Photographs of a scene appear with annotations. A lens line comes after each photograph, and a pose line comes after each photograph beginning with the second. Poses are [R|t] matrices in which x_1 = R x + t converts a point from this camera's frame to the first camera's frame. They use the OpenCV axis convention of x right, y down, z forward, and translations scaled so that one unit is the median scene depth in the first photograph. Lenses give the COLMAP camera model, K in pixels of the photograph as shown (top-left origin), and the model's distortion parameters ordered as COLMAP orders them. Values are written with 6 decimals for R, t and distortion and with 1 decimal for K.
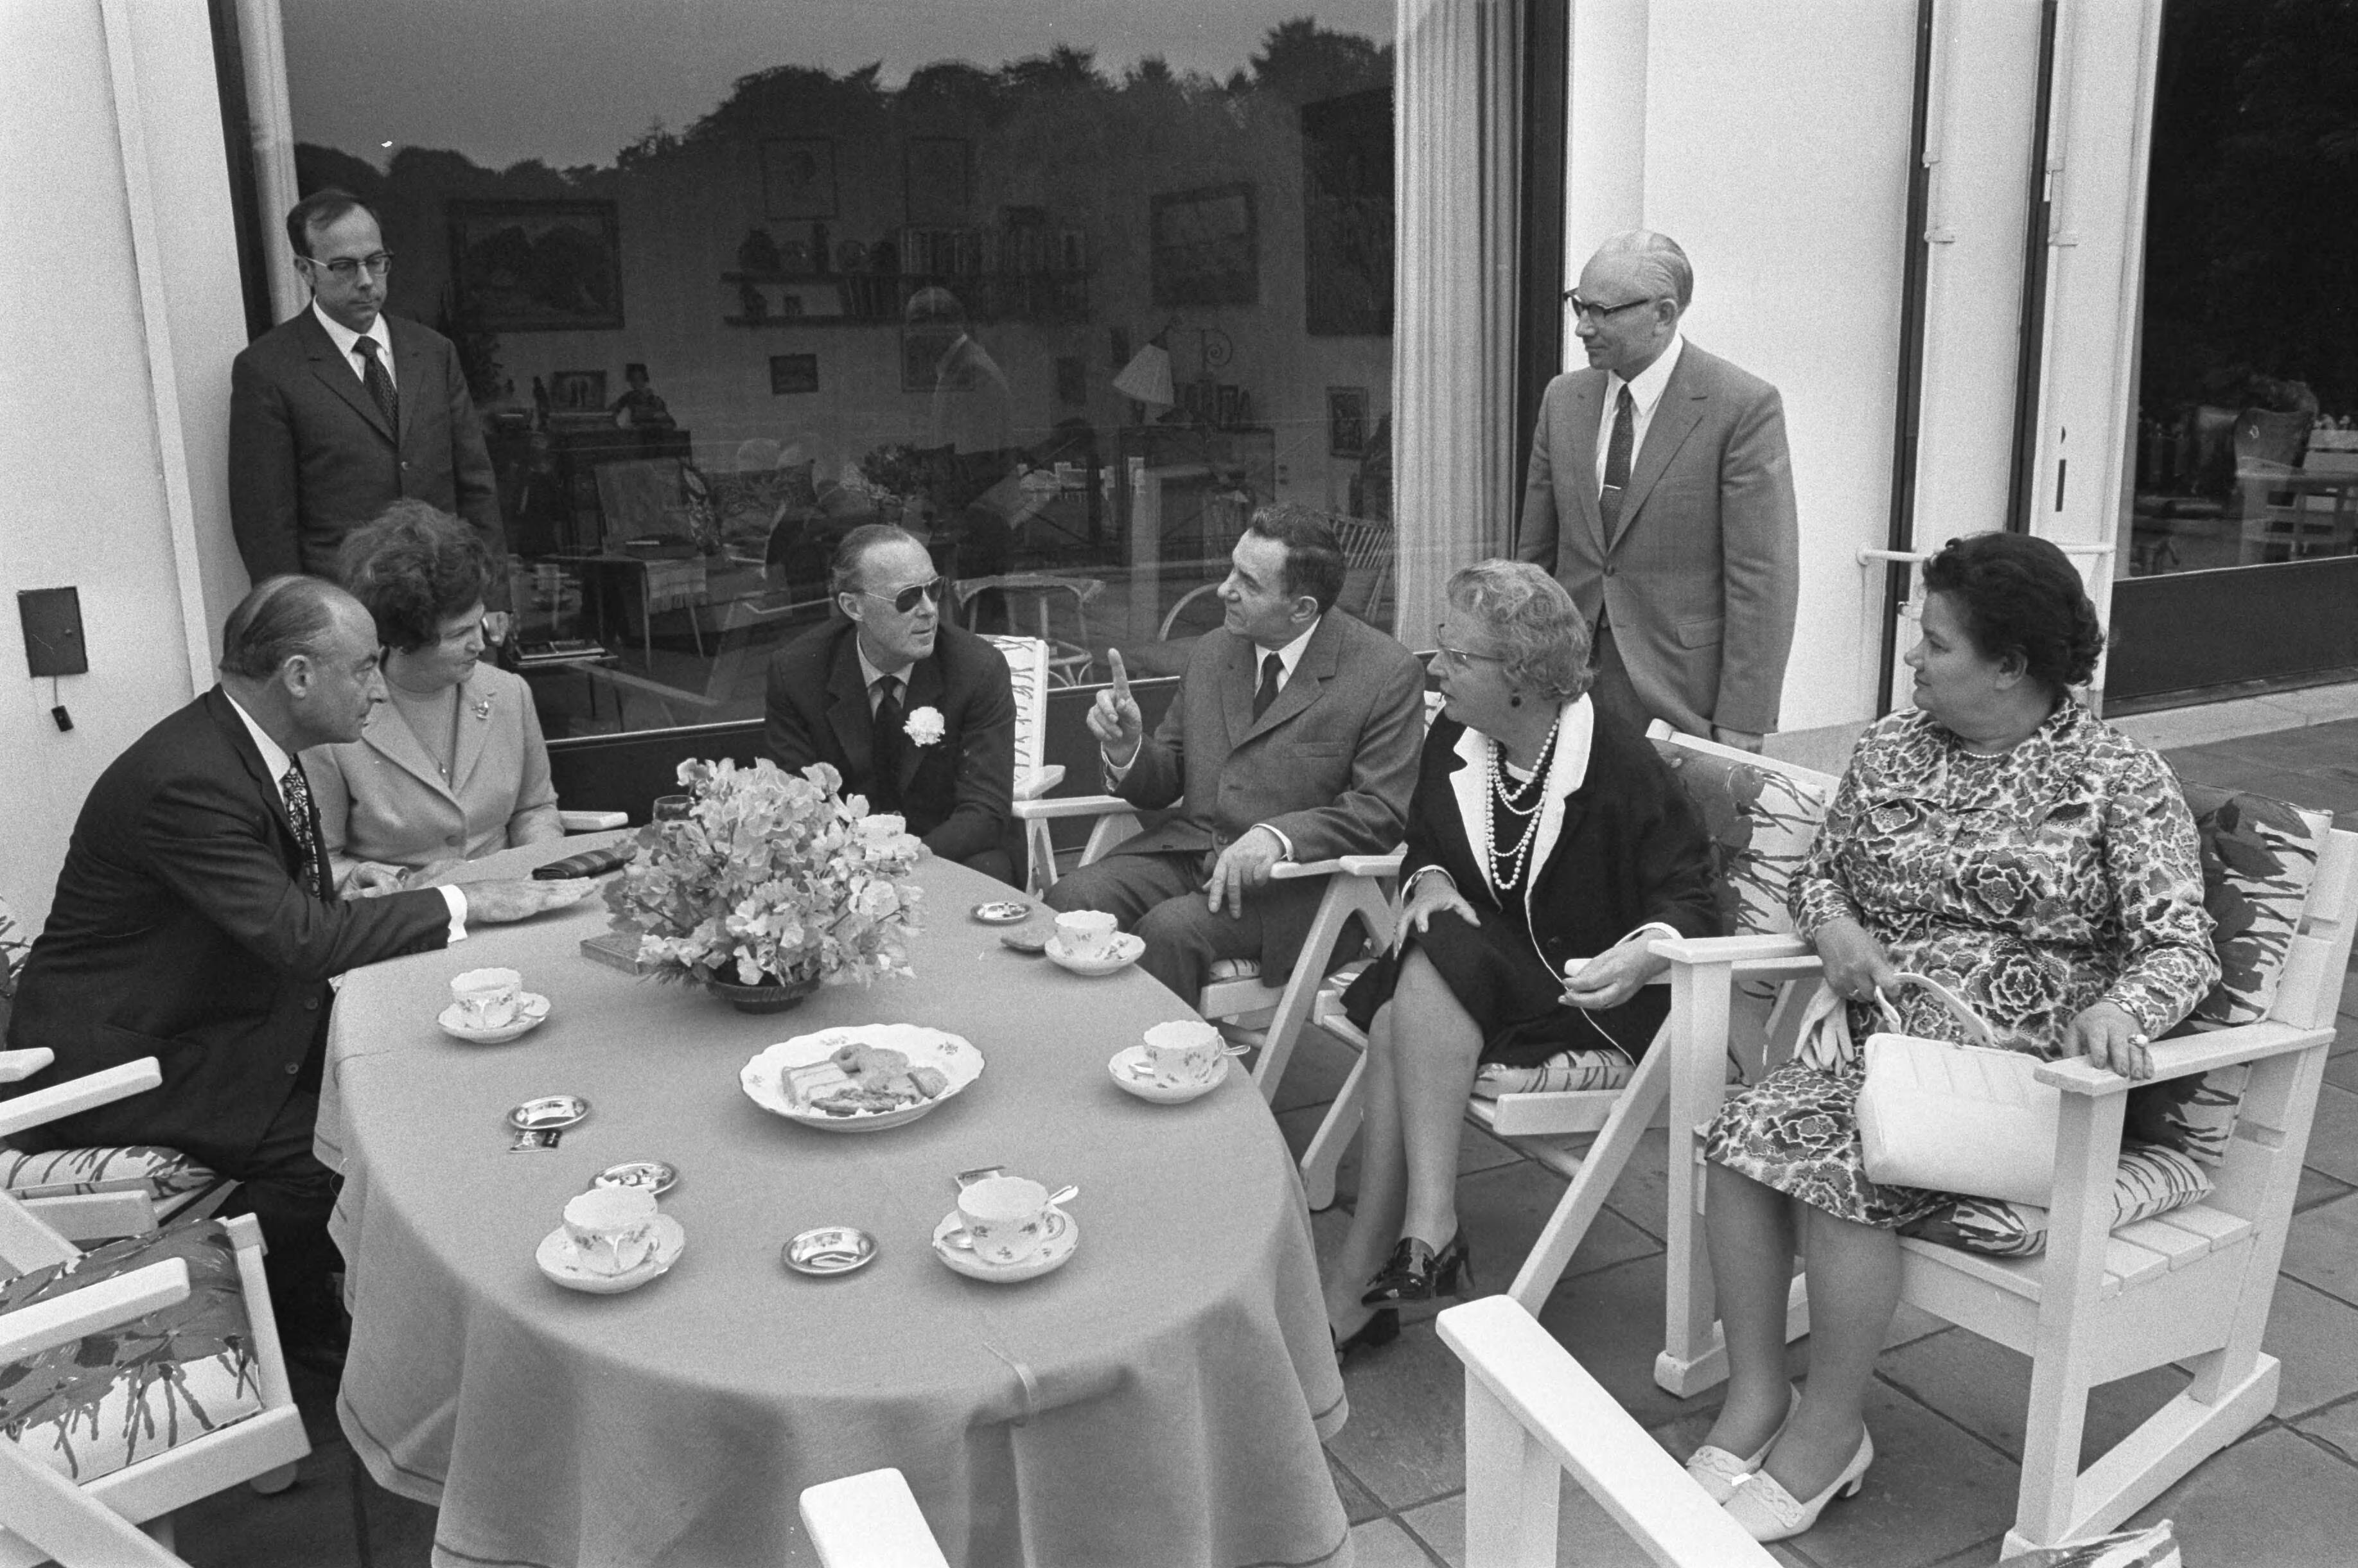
lens RADIAL K [[1919.8, 0, 1179.0], [0, 1919.8, 784.0], [0, 0, 1]] dist [-0.096033, 0.089615]
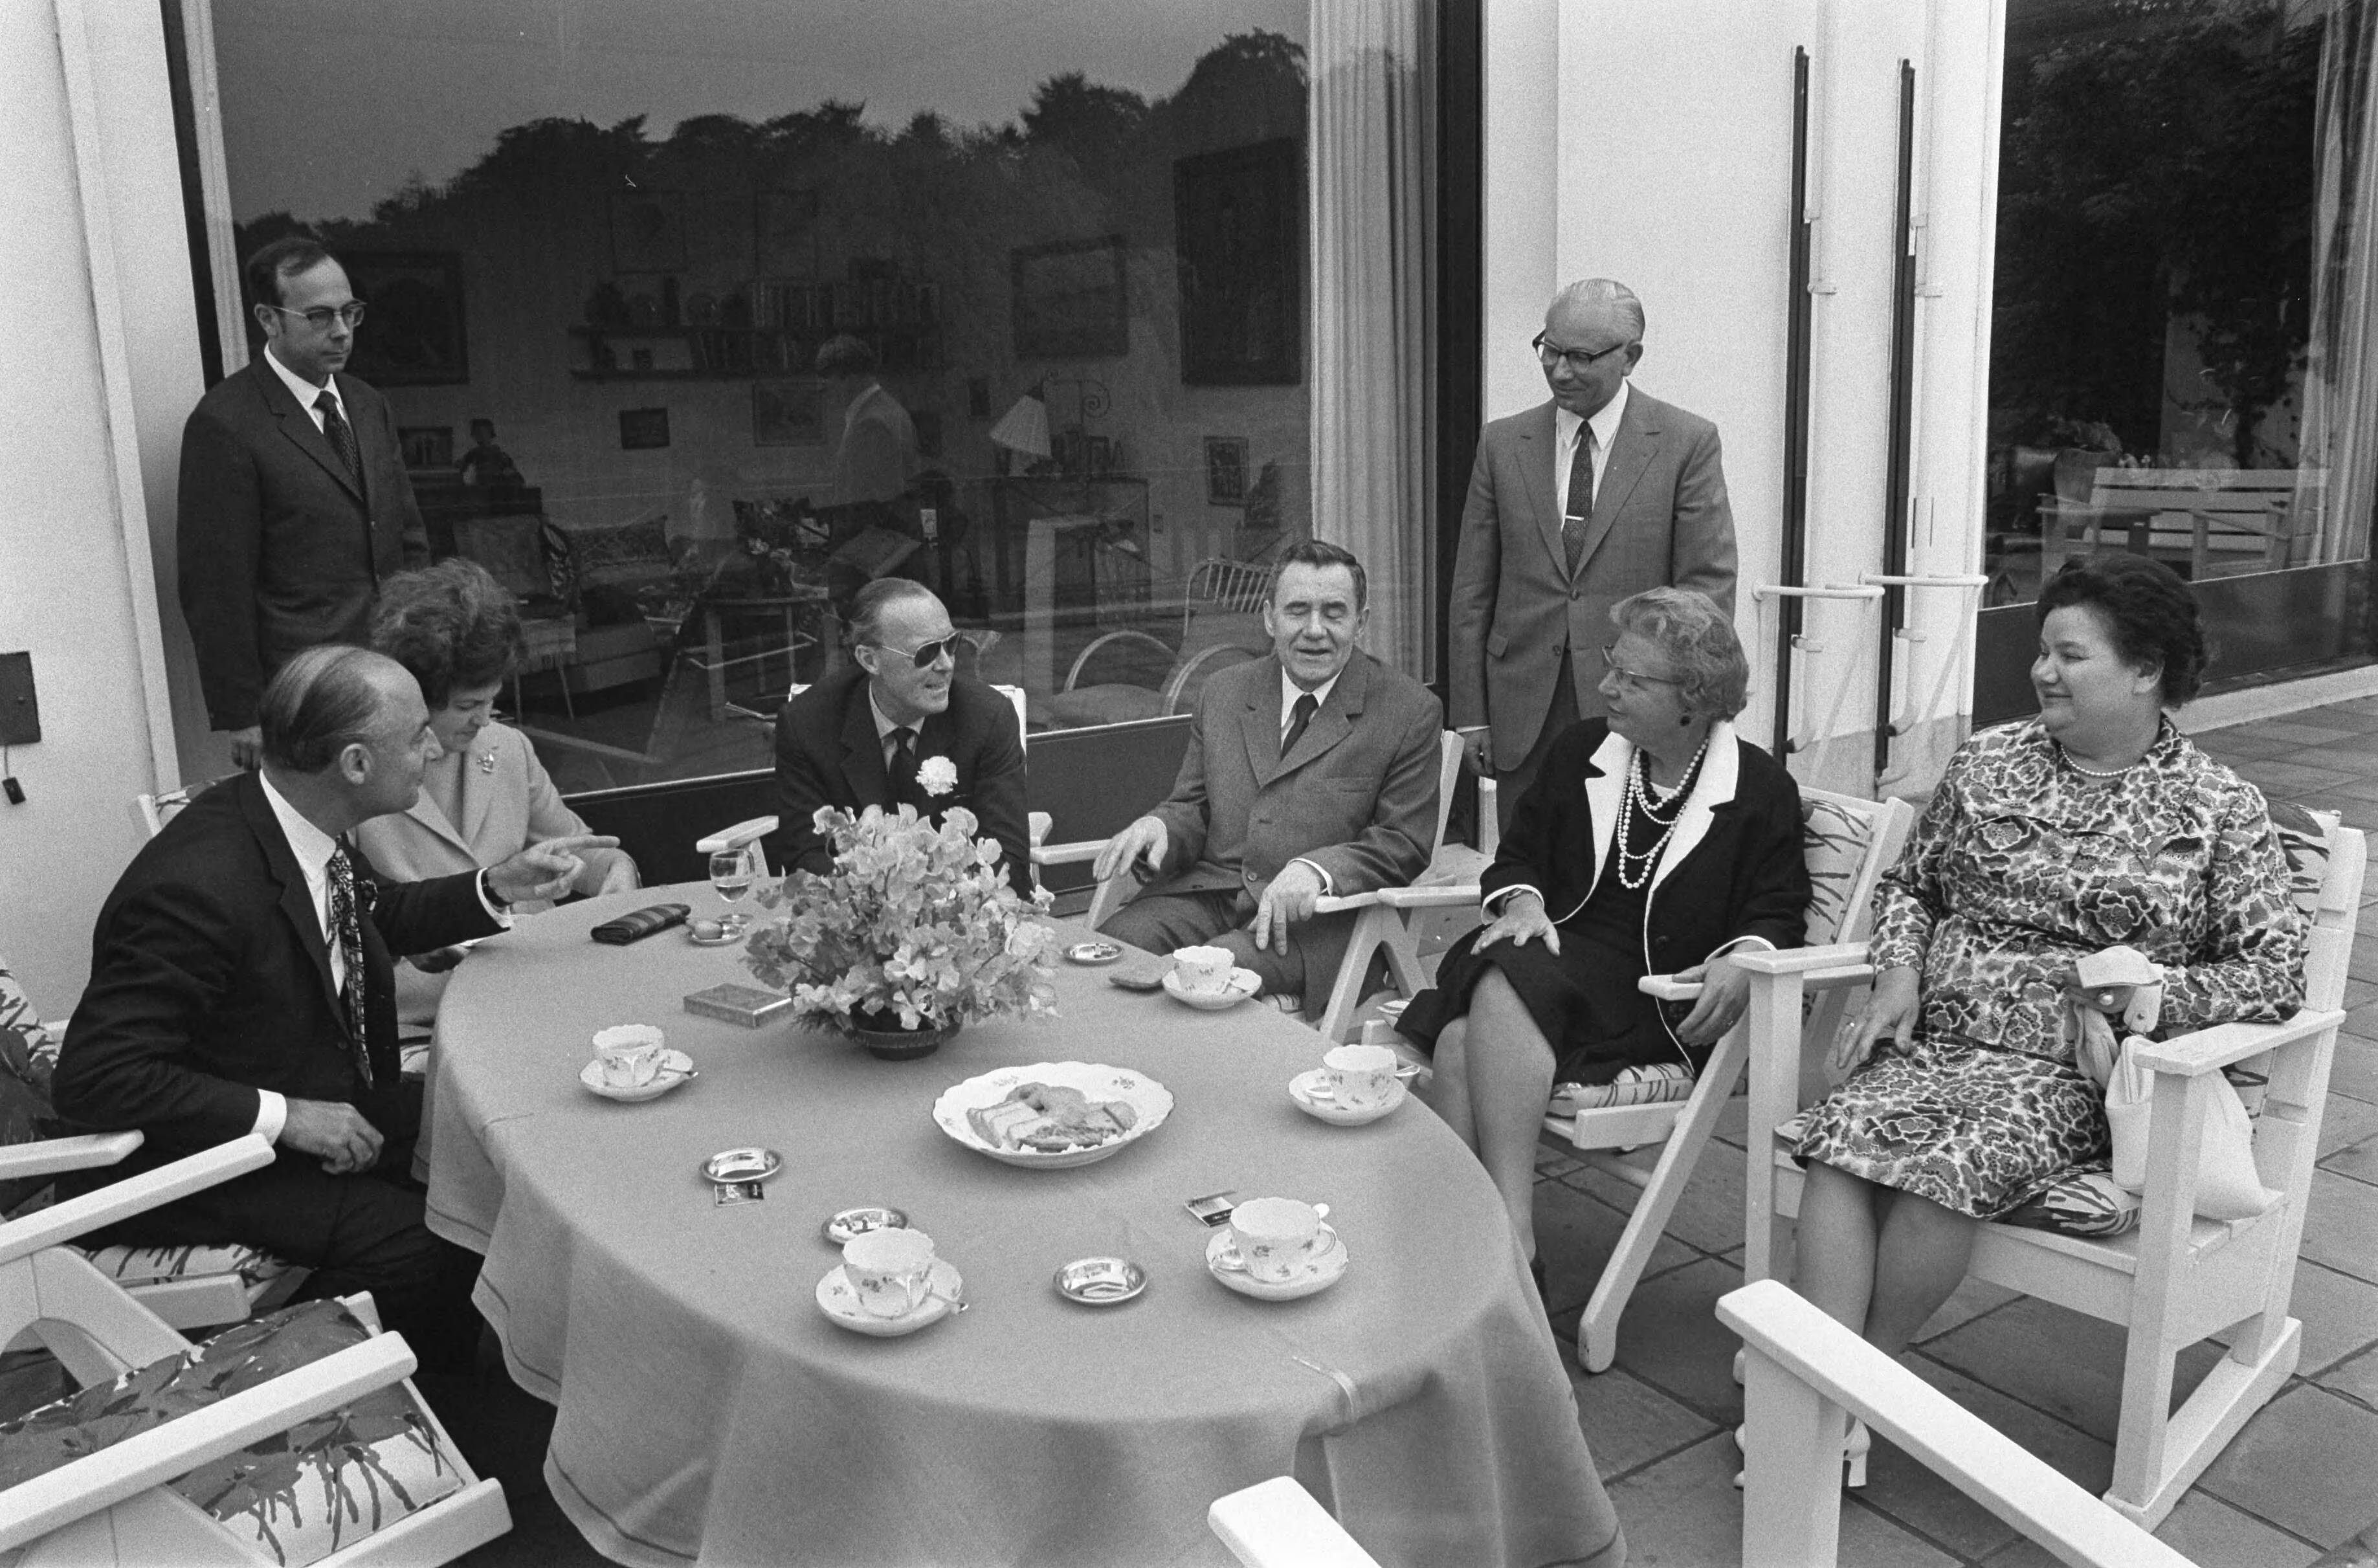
lens RADIAL K [[1926.2, 0, 1189.0], [0, 1926.2, 784.0], [0, 0, 1]] dist [-0.085381, 0.074837]
pose [[0.993347, -0.027599, 0.111804, -0.162585], [0.030636, 0.999204, -0.025541, 0.005785], [-0.111010, 0.028796, 0.993402, -0.016374]]
